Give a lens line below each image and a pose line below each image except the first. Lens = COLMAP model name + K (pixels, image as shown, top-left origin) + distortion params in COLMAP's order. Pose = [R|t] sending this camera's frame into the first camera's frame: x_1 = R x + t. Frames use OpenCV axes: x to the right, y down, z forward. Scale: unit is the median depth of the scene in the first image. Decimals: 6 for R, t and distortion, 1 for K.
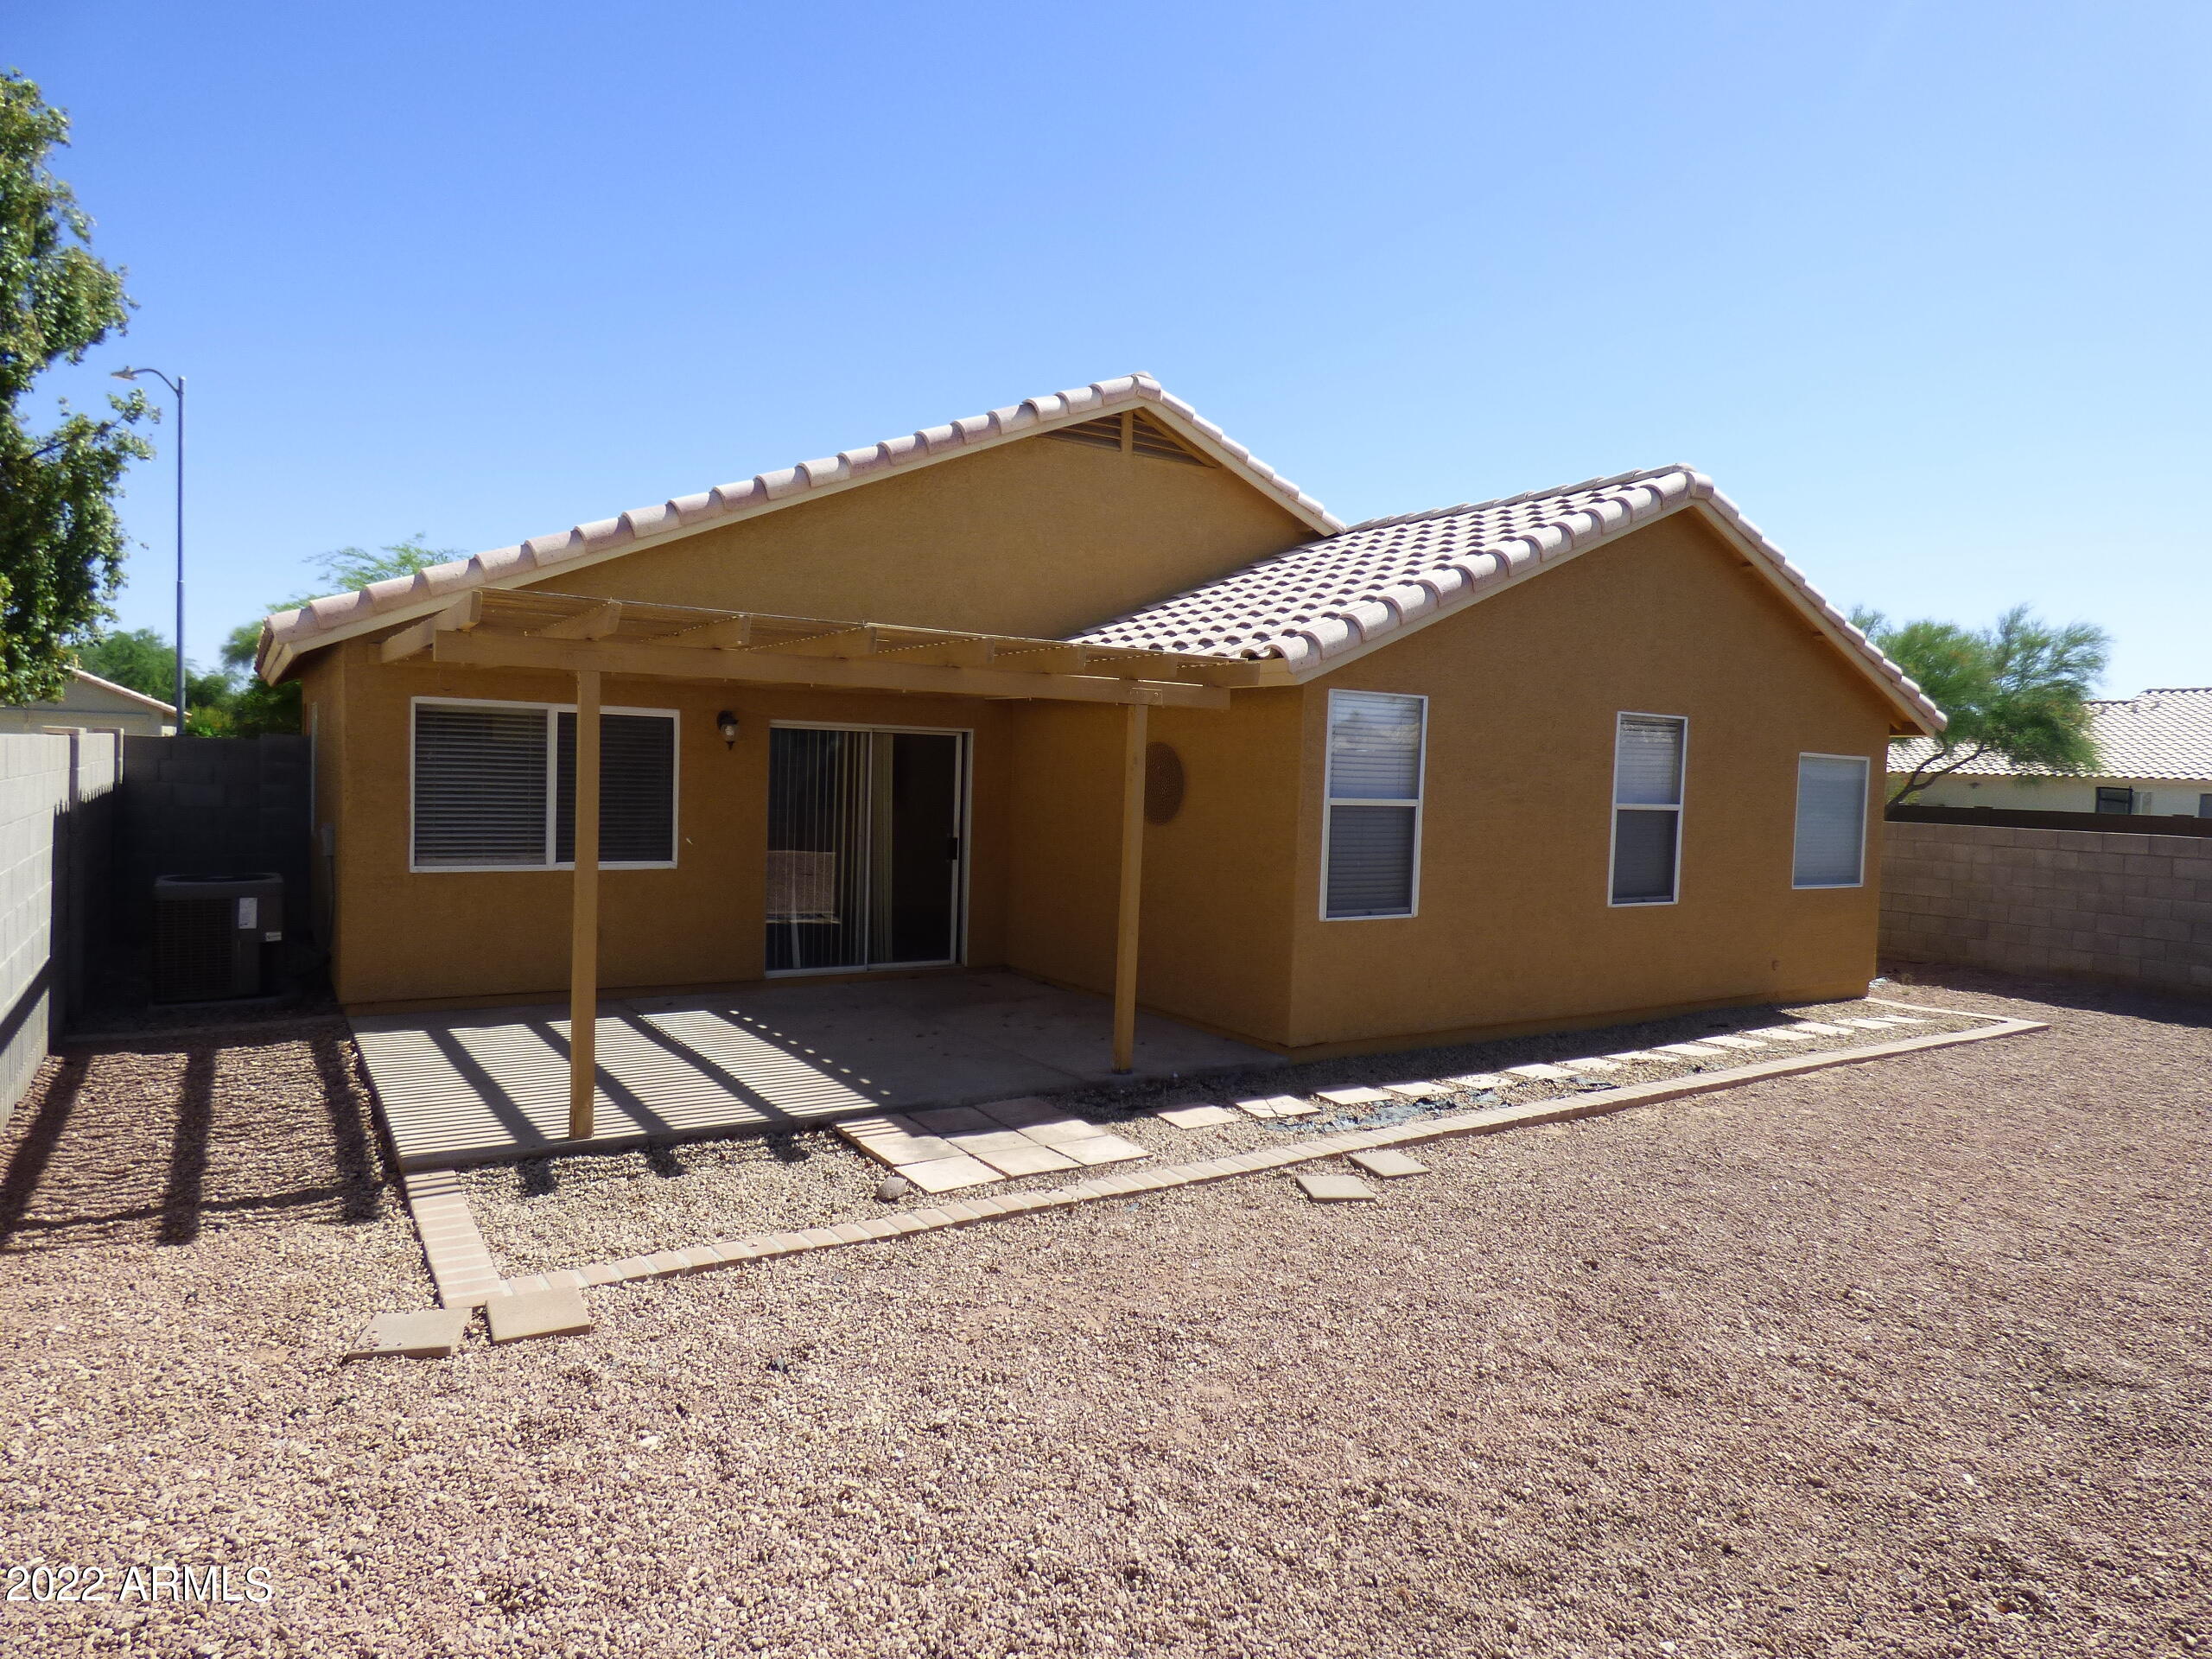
lens RADIAL K [[1330.8, 0, 1102.3], [0, 1330.8, 831.0], [0, 0, 1]] dist [-0.013905, -0.005360]
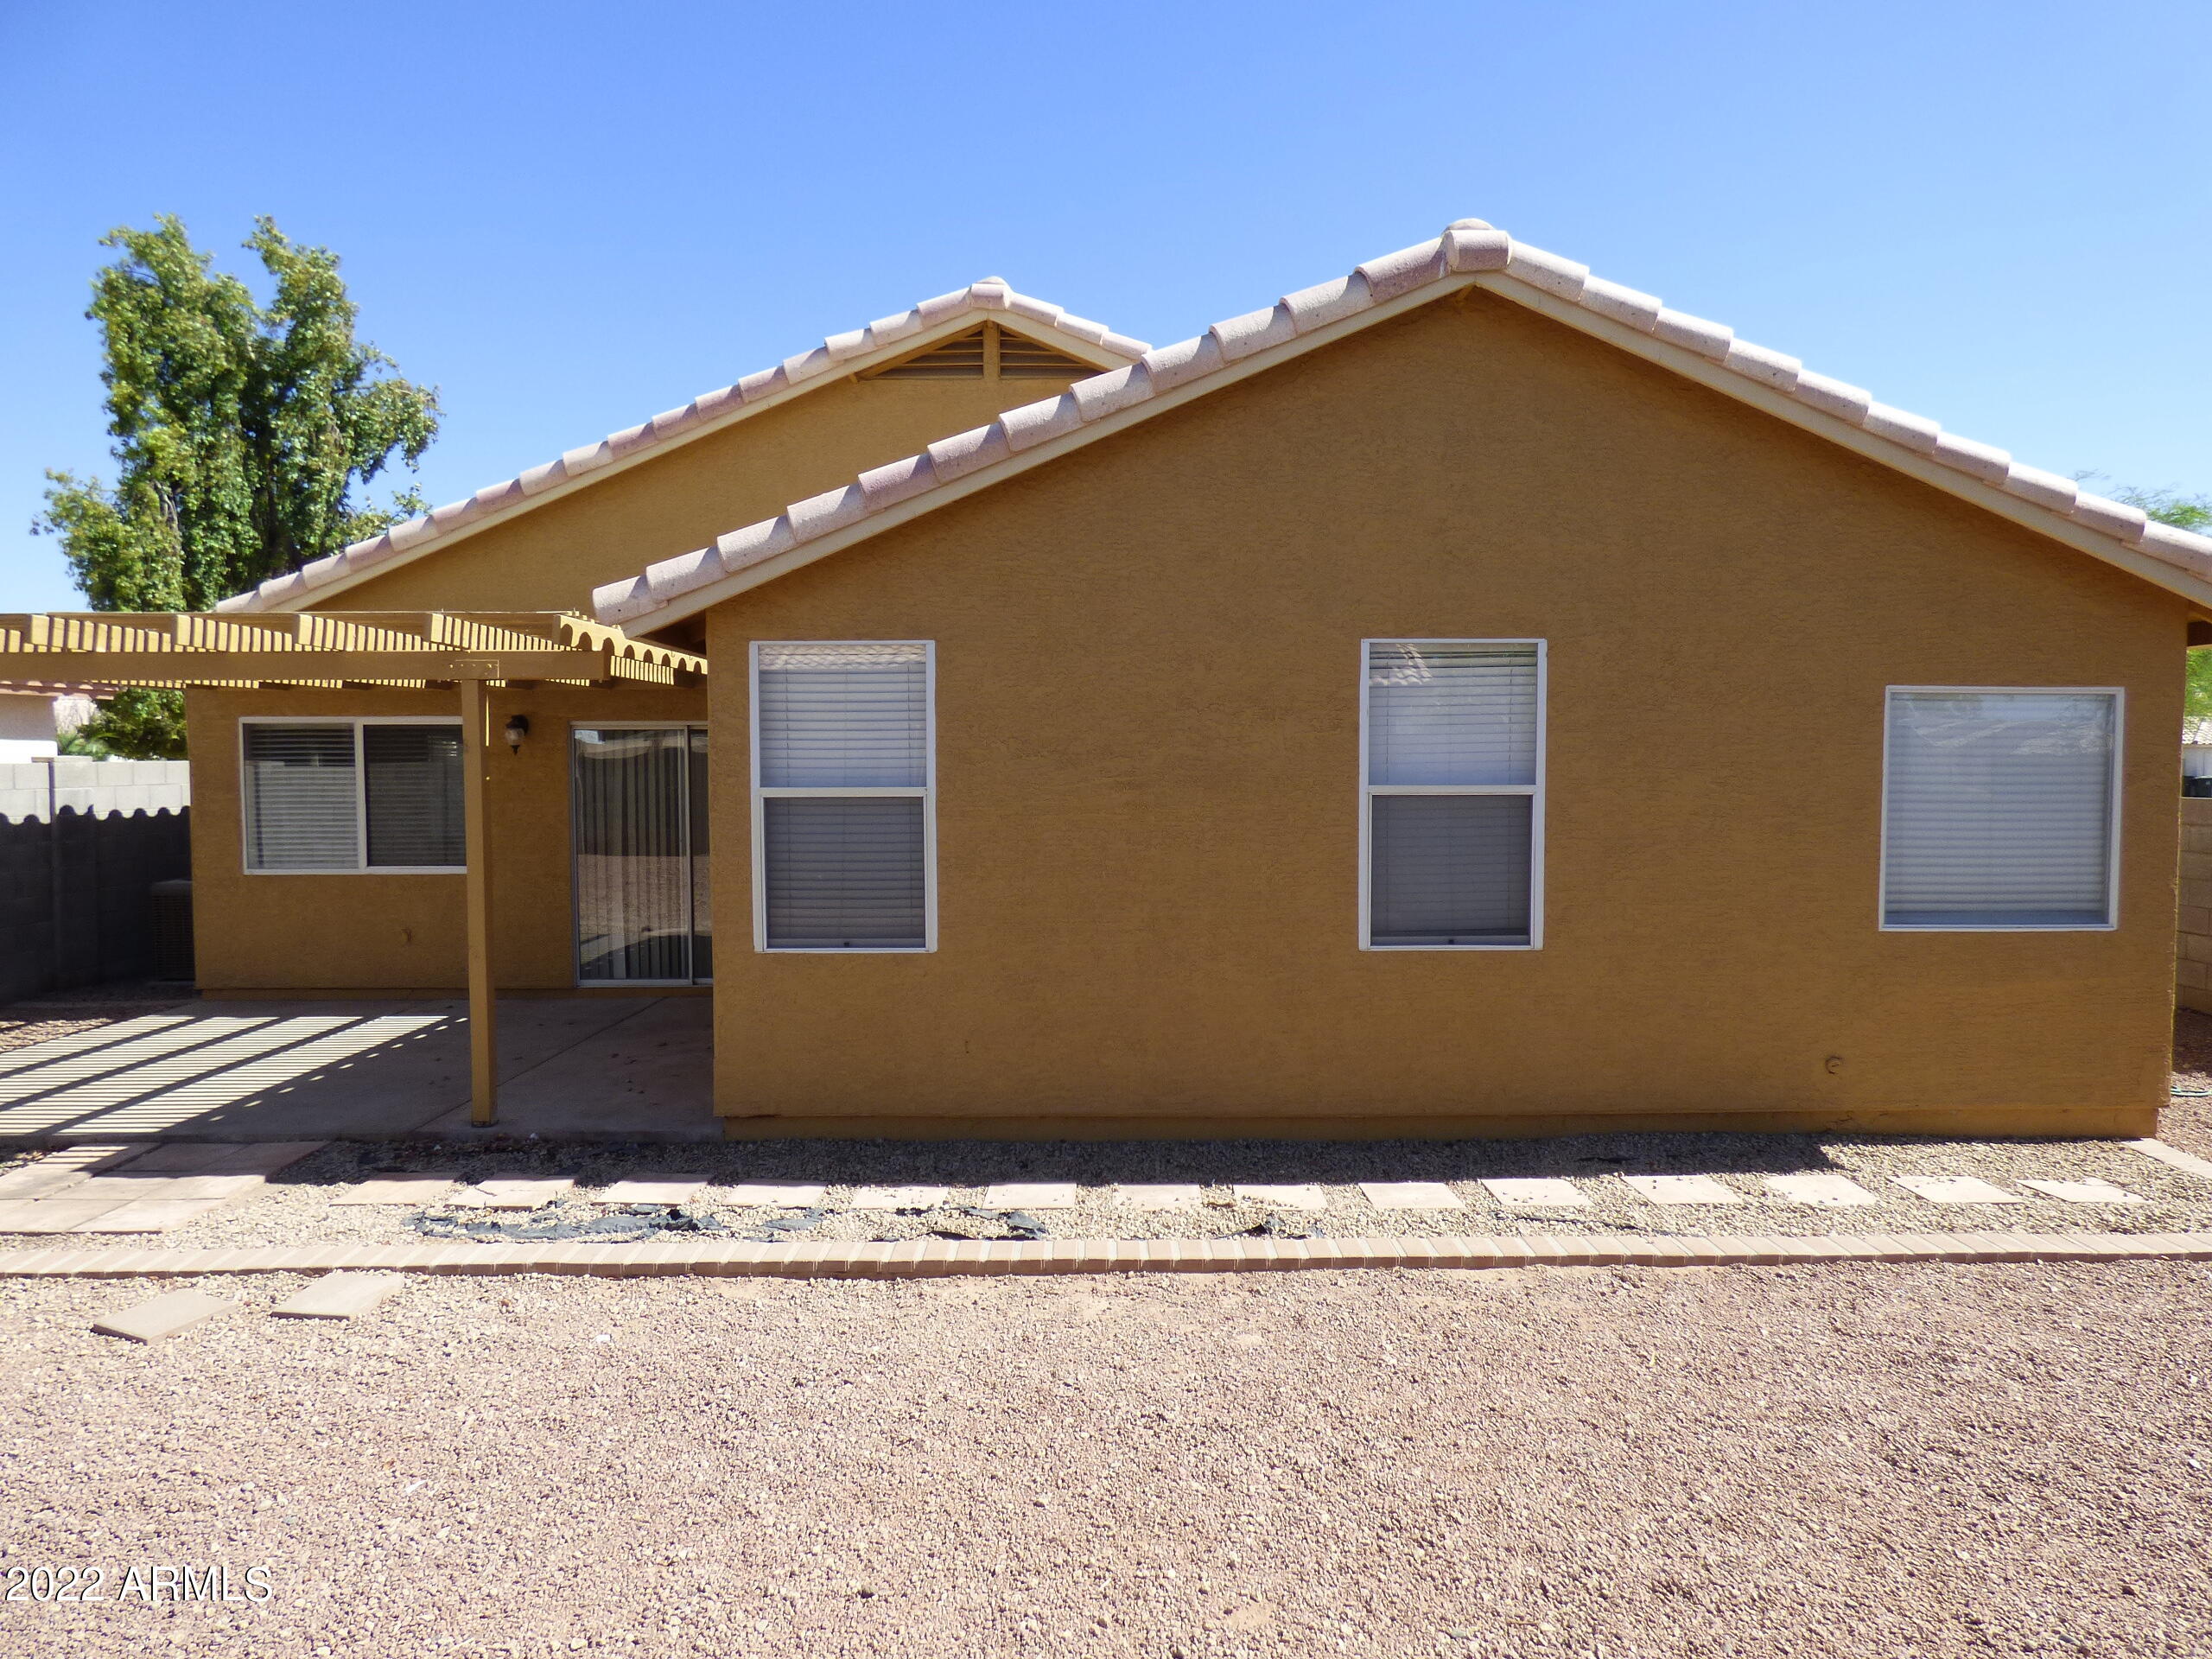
lens RADIAL K [[1330.8, 0, 1106.4], [0, 1330.8, 825.8], [0, 0, 1]] dist [-0.013905, -0.005360]
pose [[0.840657, -0.009222, -0.541490, 0.637296], [0.006788, 0.999956, -0.006491, 0.001606], [0.541526, 0.001781, 0.840682, 0.412396]]
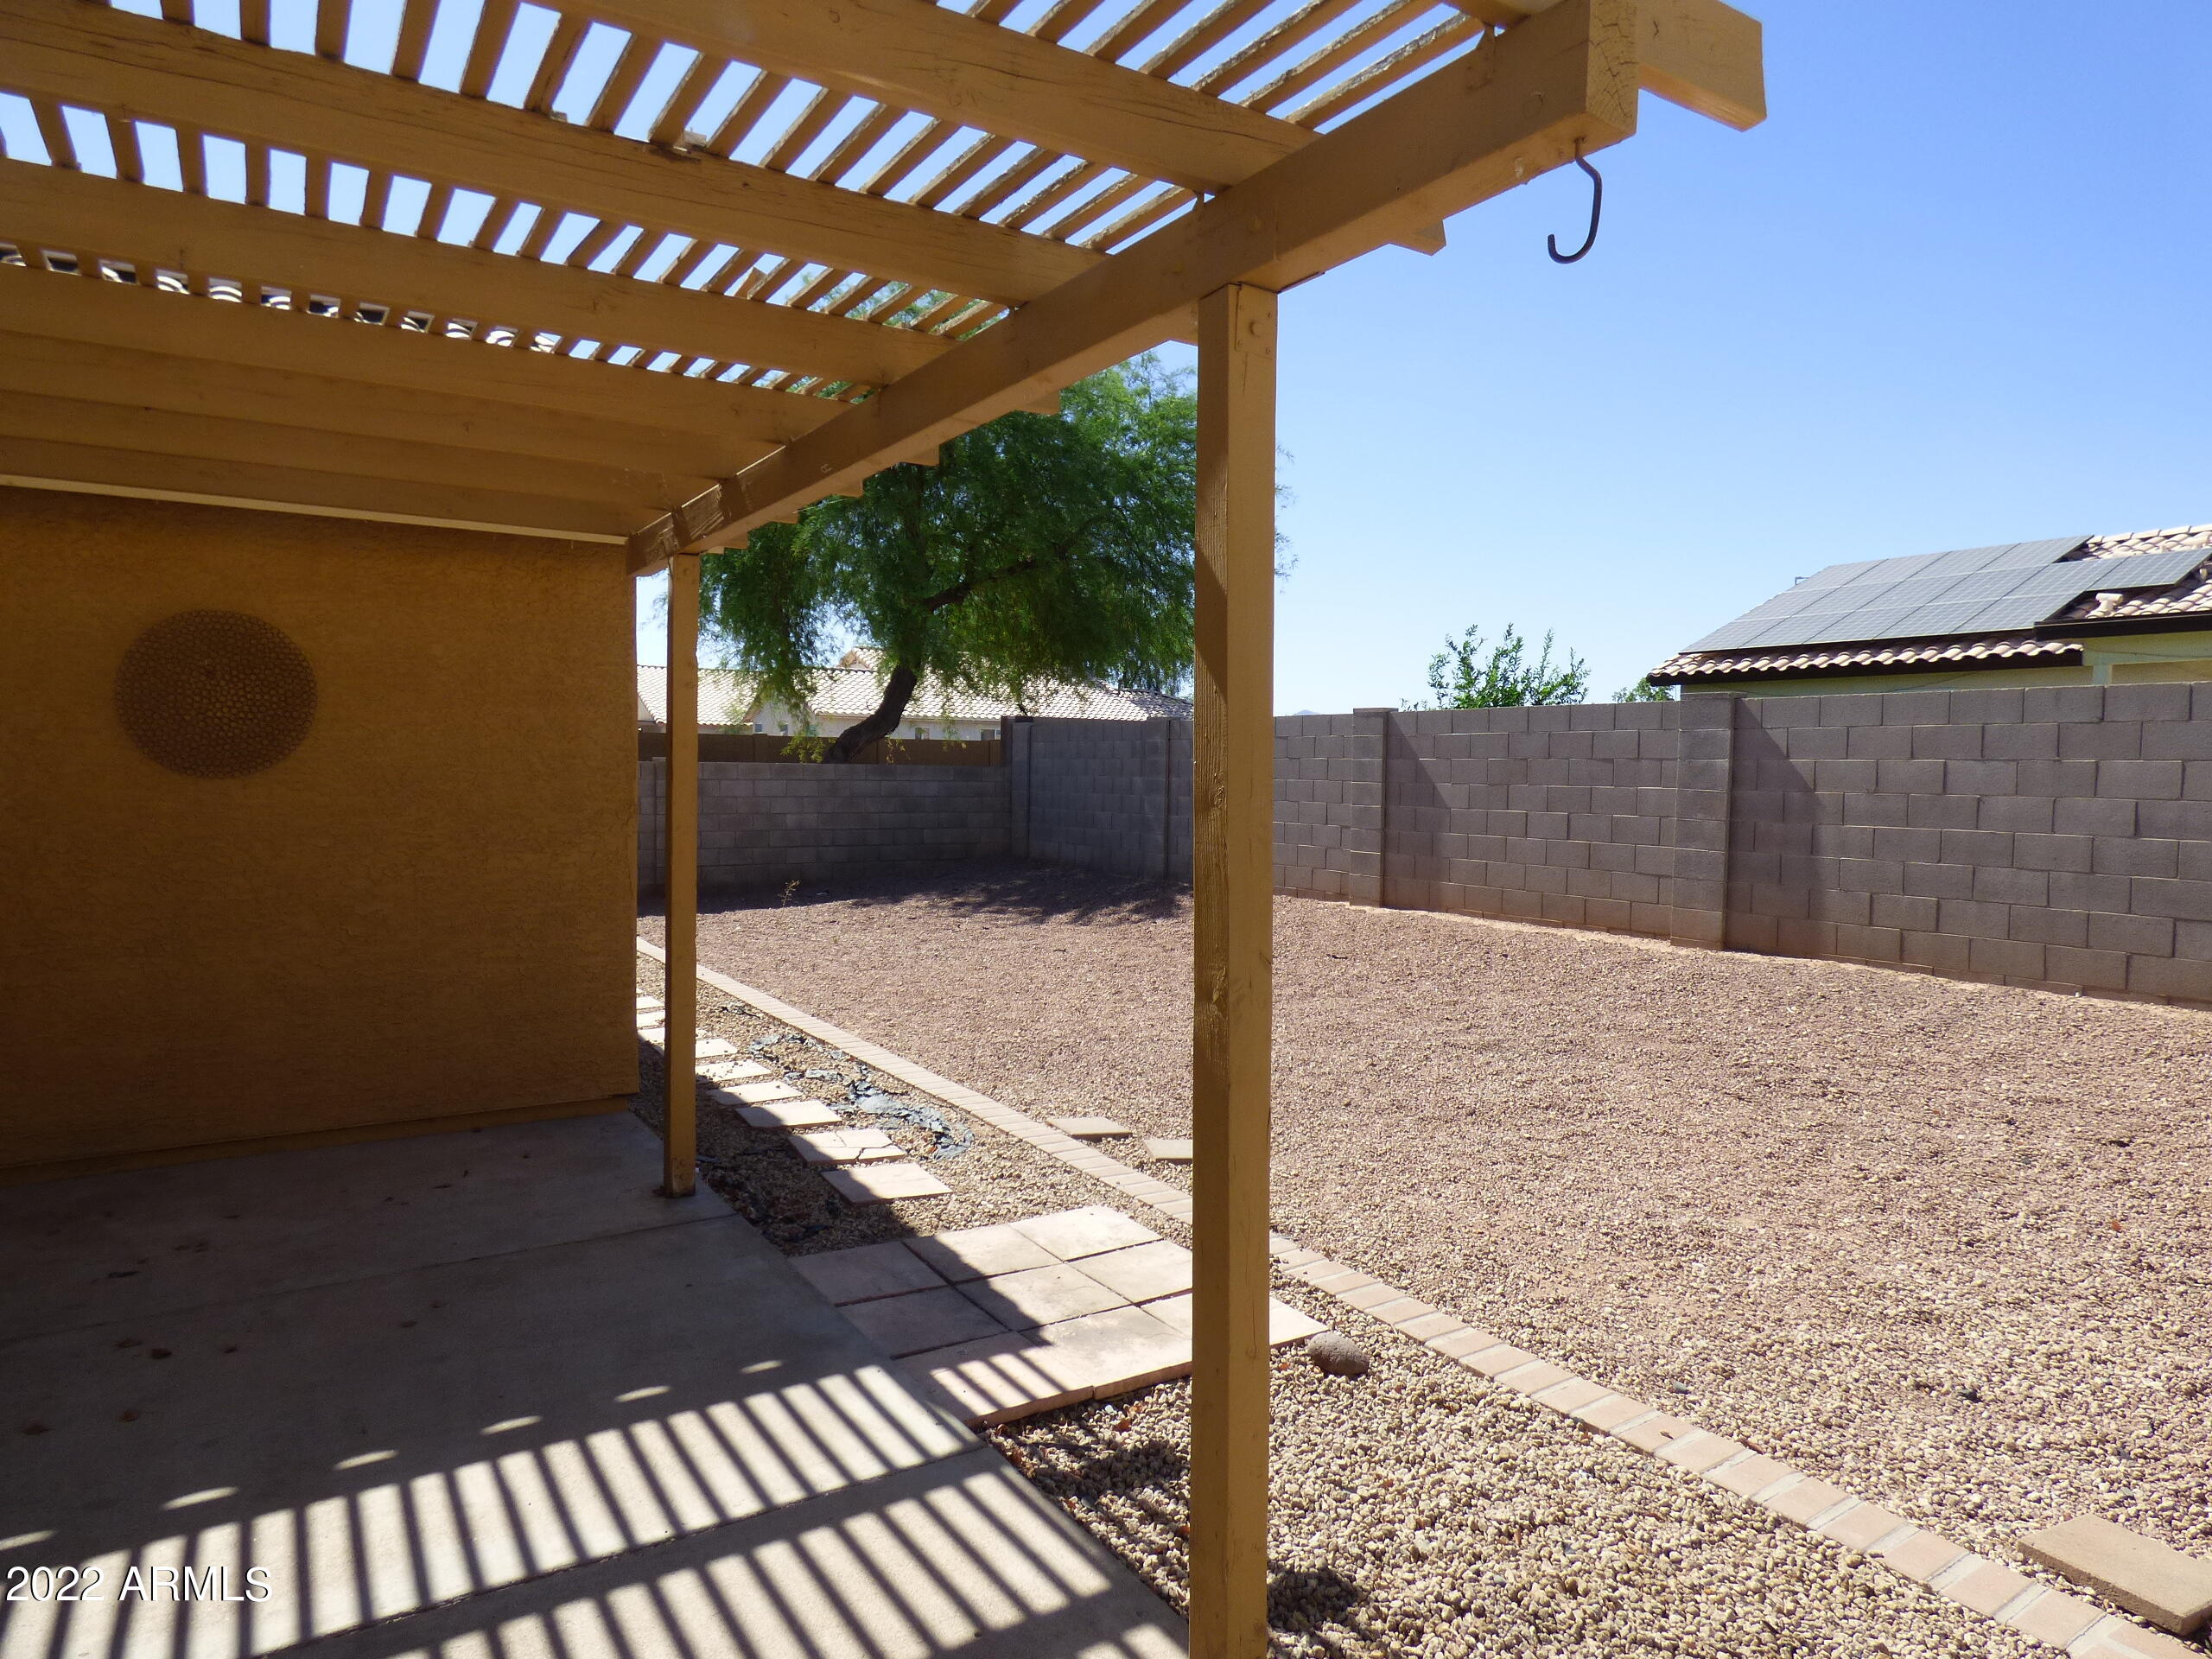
lens RADIAL K [[1330.8, 0, 1100.3], [0, 1330.8, 828.4], [0, 0, 1]] dist [-0.013905, -0.005360]
pose [[0.011532, -0.064559, 0.997847, -0.436415], [0.040627, 0.997120, 0.064042, -0.004986], [-0.999108, 0.039801, 0.014122, 0.641811]]
